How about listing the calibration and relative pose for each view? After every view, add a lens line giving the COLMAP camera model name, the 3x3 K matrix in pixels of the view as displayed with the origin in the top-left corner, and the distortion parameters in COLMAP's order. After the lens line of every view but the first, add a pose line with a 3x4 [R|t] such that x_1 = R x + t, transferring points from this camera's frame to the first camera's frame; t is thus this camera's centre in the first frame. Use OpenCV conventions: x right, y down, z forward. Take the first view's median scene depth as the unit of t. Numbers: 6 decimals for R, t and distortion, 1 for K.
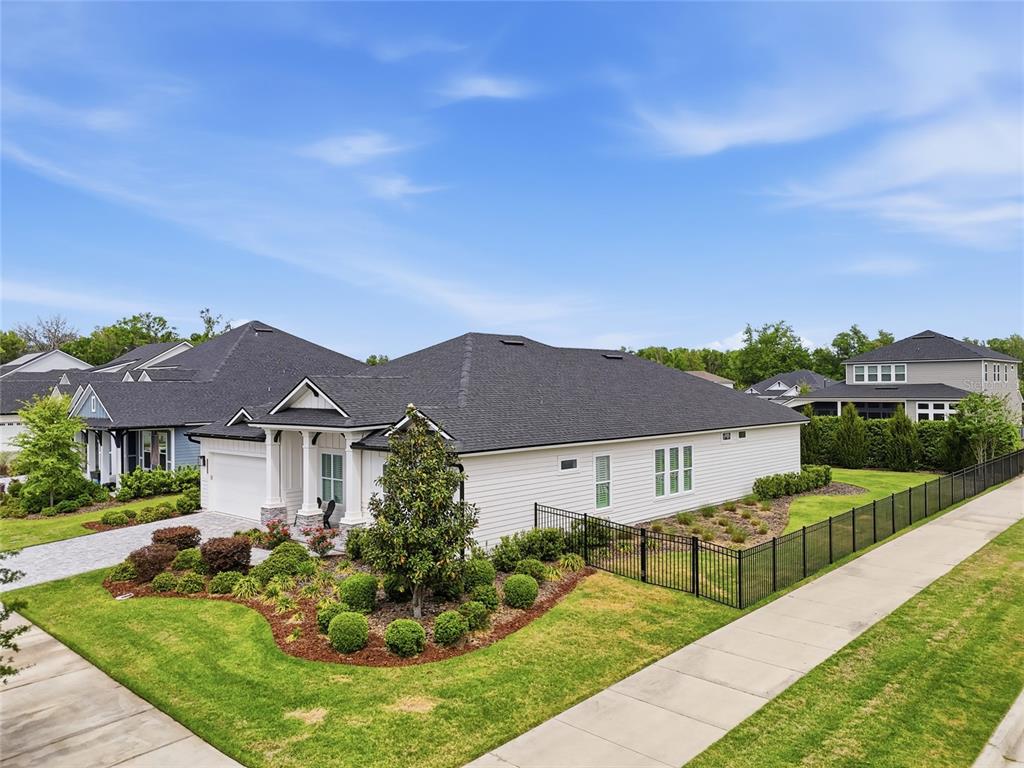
lens RADIAL K [[747.1, 0, 518.6], [0, 747.1, 387.5], [0, 0, 1]] dist [0.059574, -0.055066]
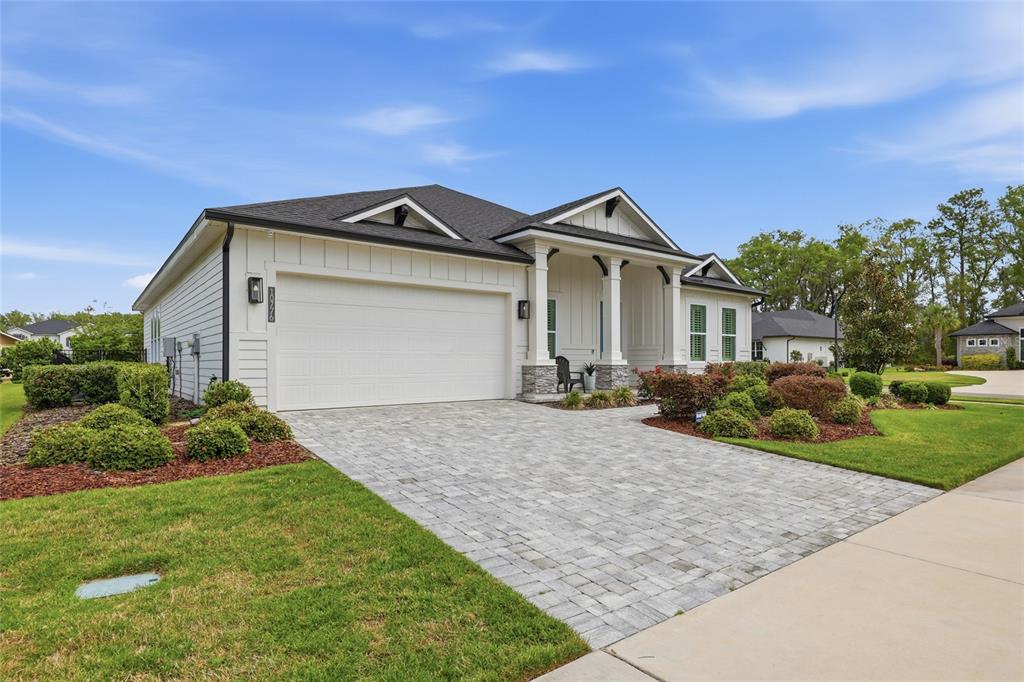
lens RADIAL K [[558.1, 0, 564.5], [0, 558.1, 367.0], [0, 0, 1]] dist [0.004902, 0.000240]
pose [[0.121746, 0.006067, 0.992543, -0.843926], [0.005360, 0.999963, -0.006769, 0.171216], [-0.992547, 0.006144, 0.121709, 0.966637]]
